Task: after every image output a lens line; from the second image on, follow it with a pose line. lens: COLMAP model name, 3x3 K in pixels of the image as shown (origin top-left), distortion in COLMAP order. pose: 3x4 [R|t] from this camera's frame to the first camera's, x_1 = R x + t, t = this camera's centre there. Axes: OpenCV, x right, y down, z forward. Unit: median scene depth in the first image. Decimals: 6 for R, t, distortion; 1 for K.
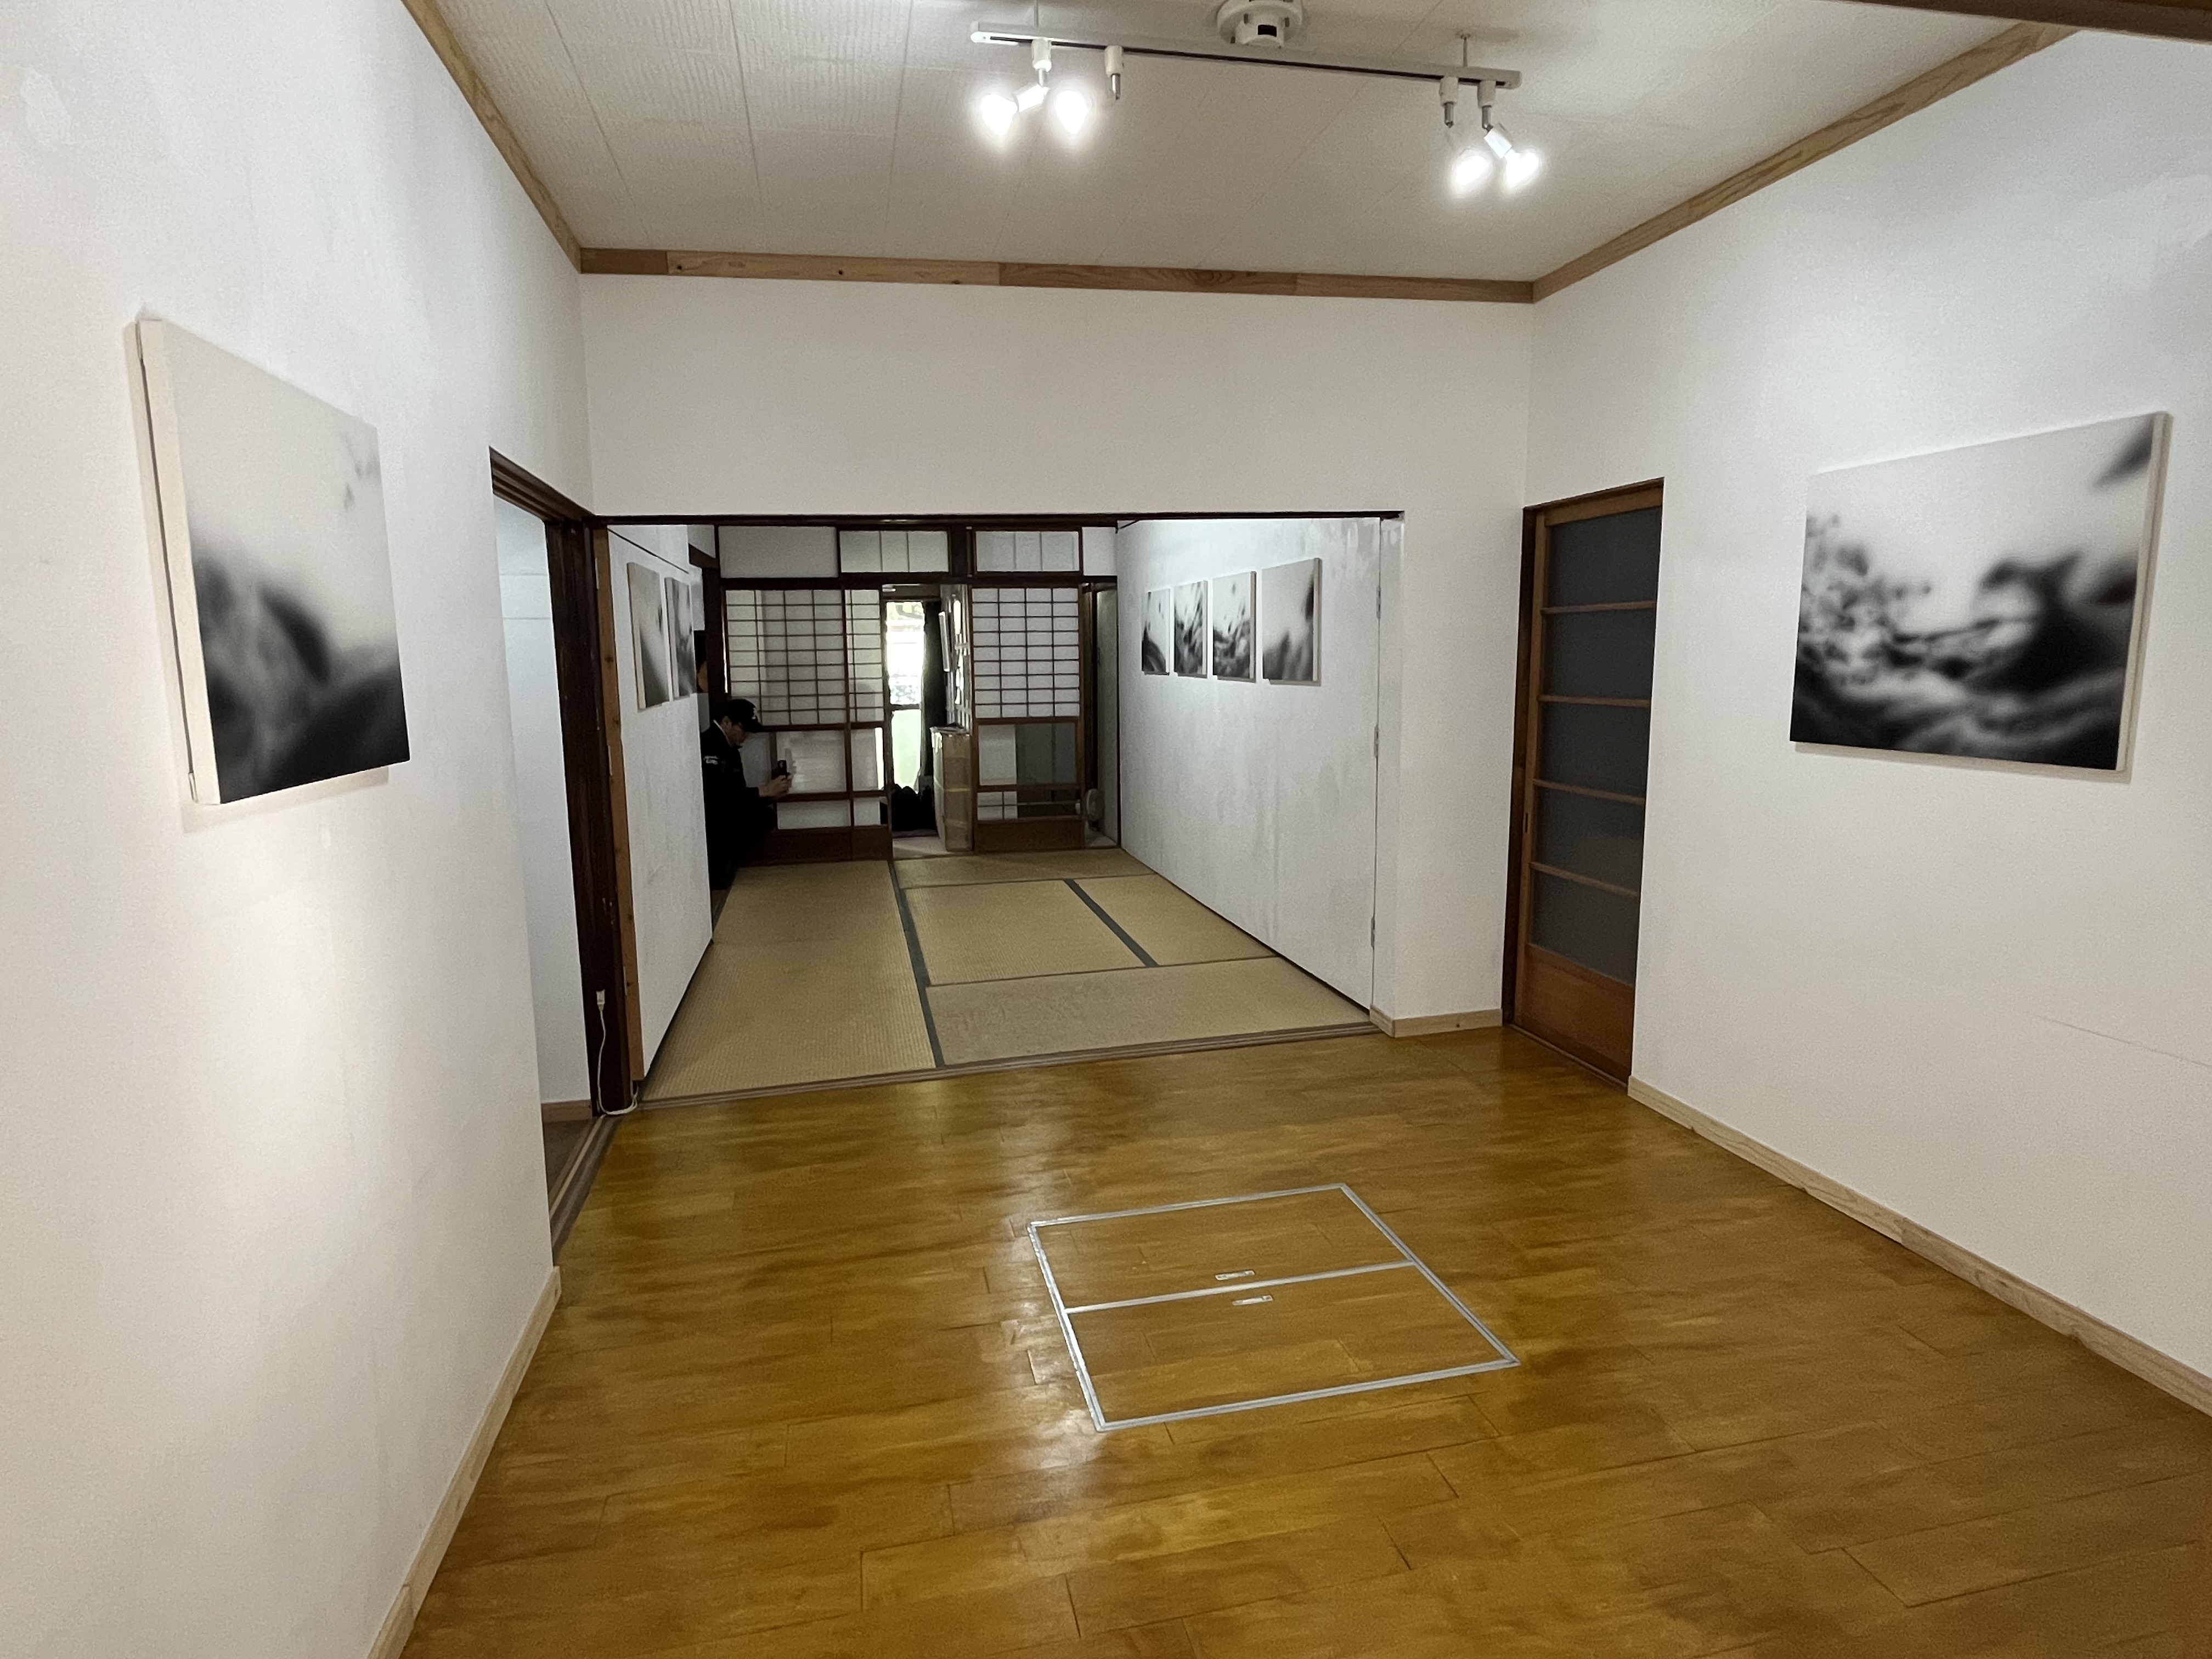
lens RADIAL K [[1176.7, 0, 1106.5], [0, 1176.7, 825.5], [0, 0, 1]] dist [0.001694, 0.001989]
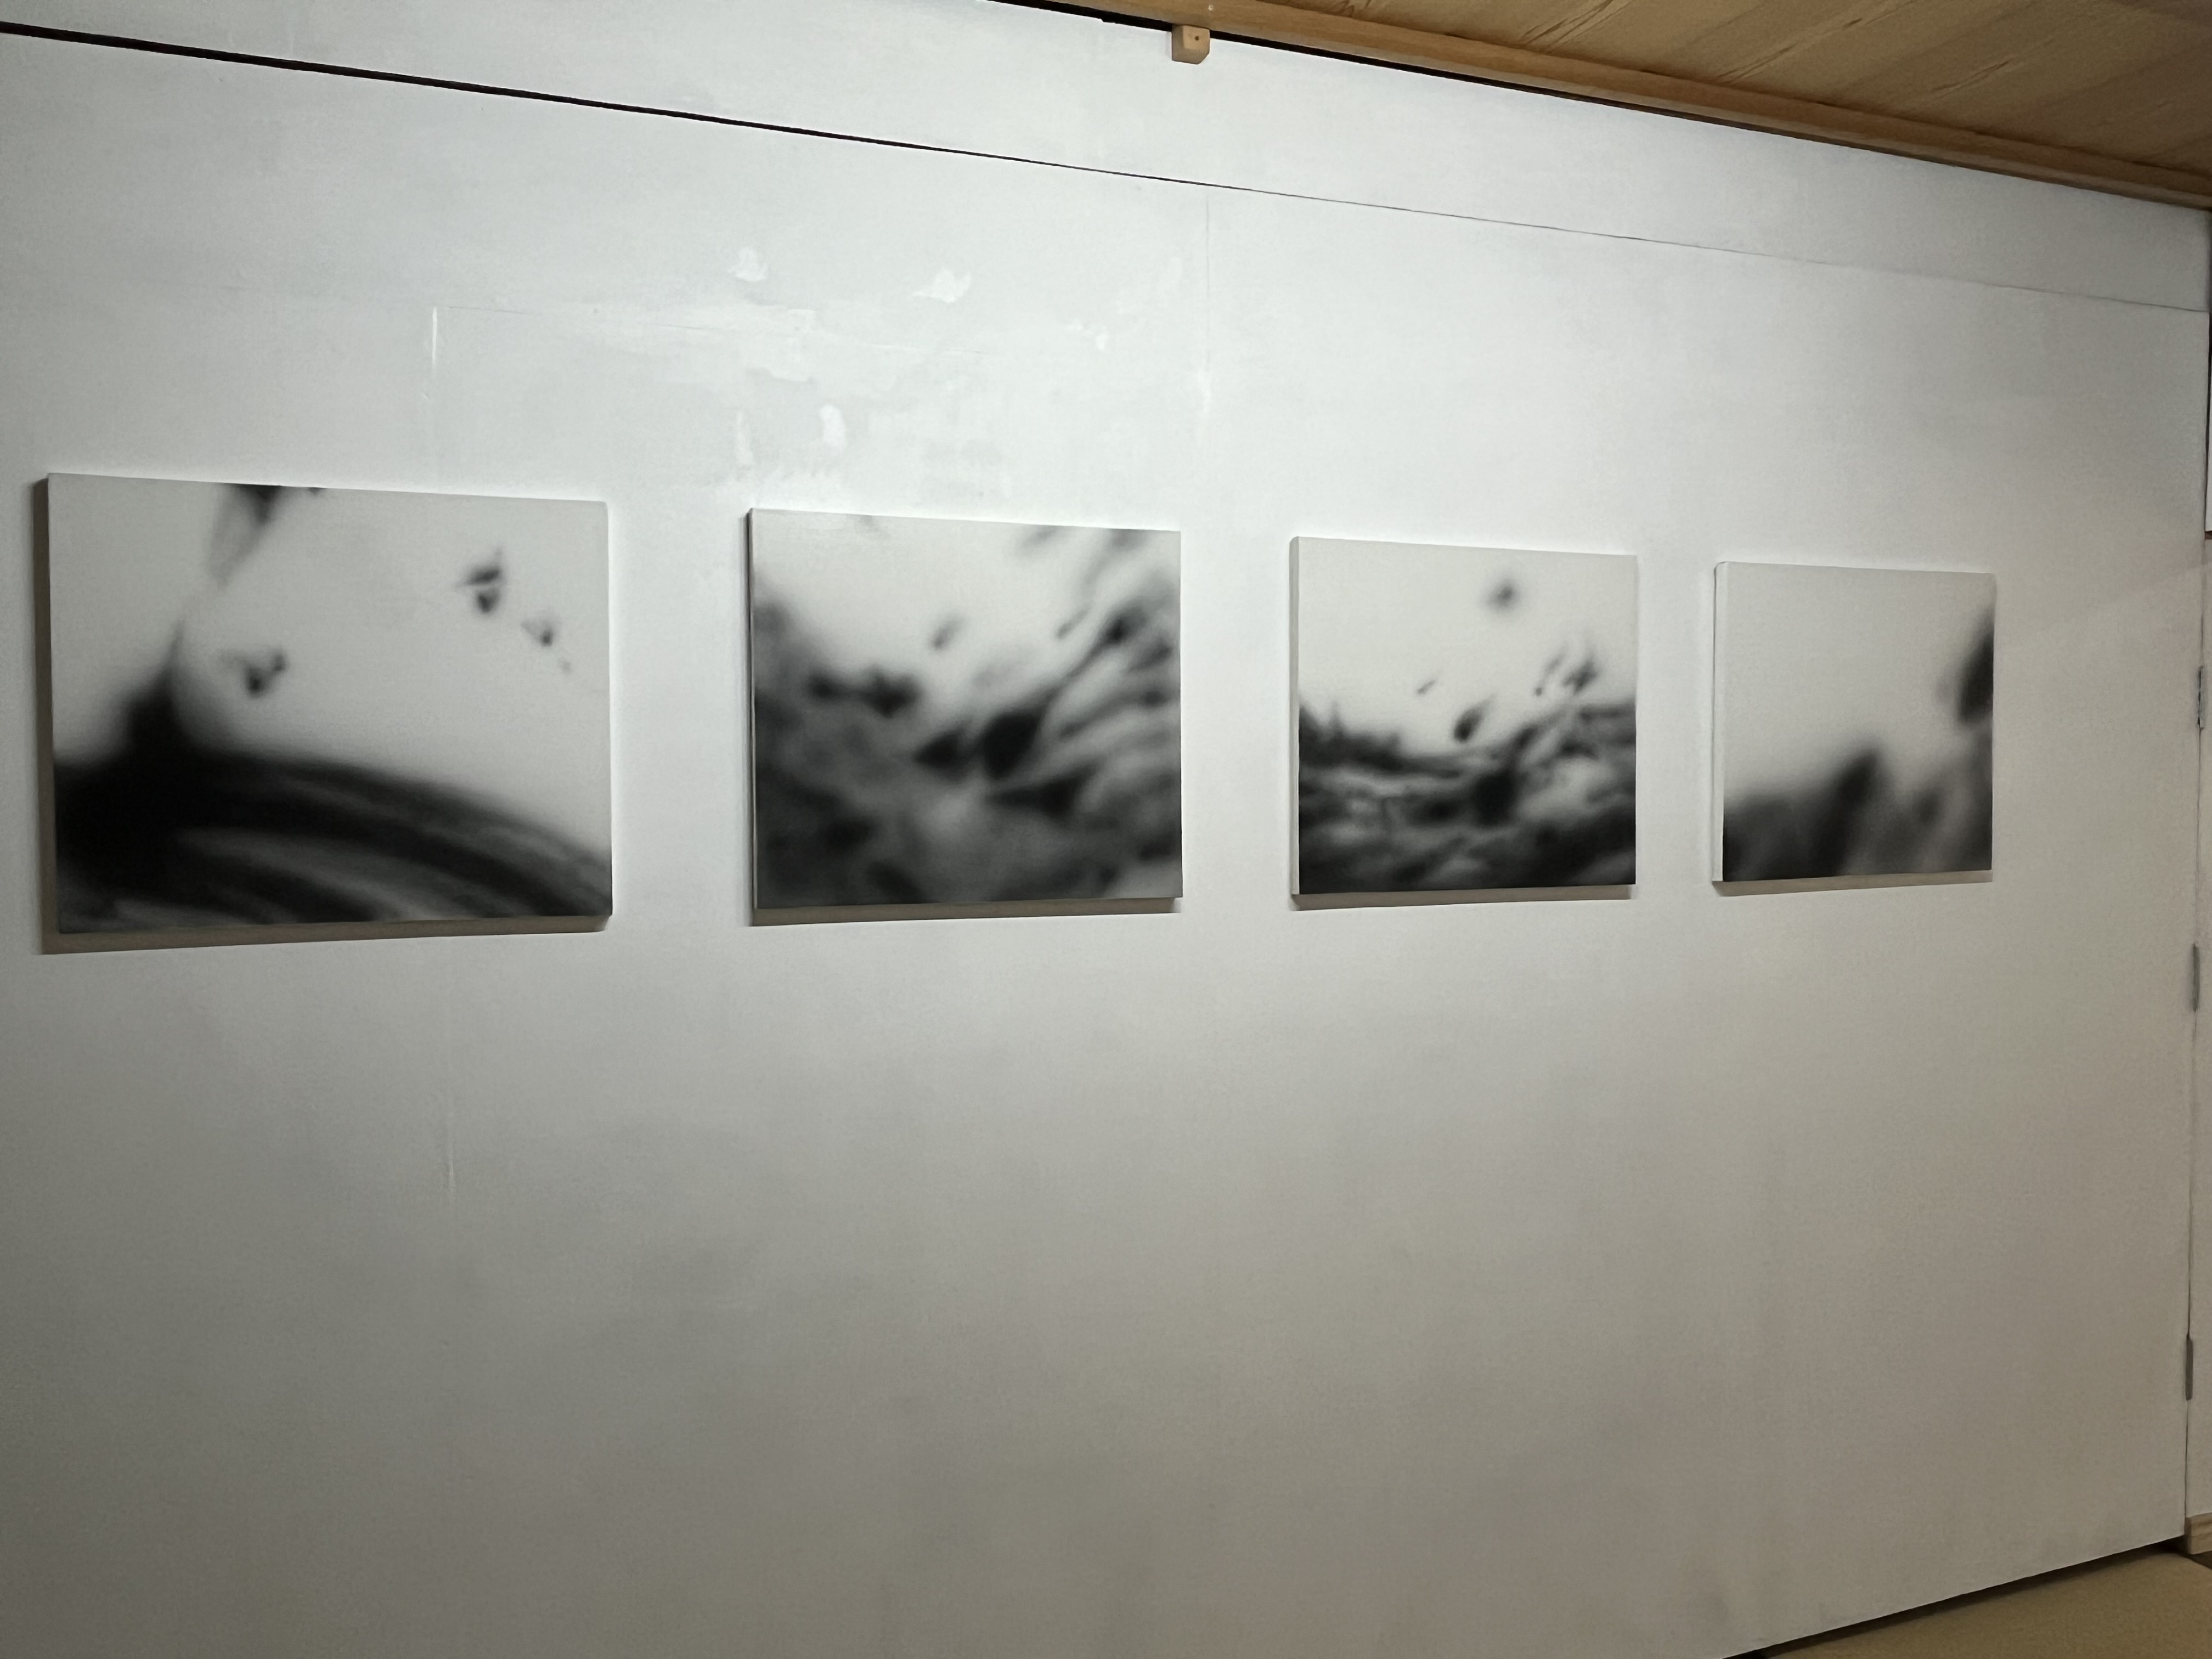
lens RADIAL K [[1655.4, 0, 1100.7], [0, 1655.4, 832.9], [0, 0, 1]] dist [-0.007320, 0.006498]
pose [[-0.148898, -0.030029, 0.988396, -0.306726], [0.148455, 0.987532, 0.052367, -0.188768], [-0.977645, 0.154530, -0.142584, 1.233989]]
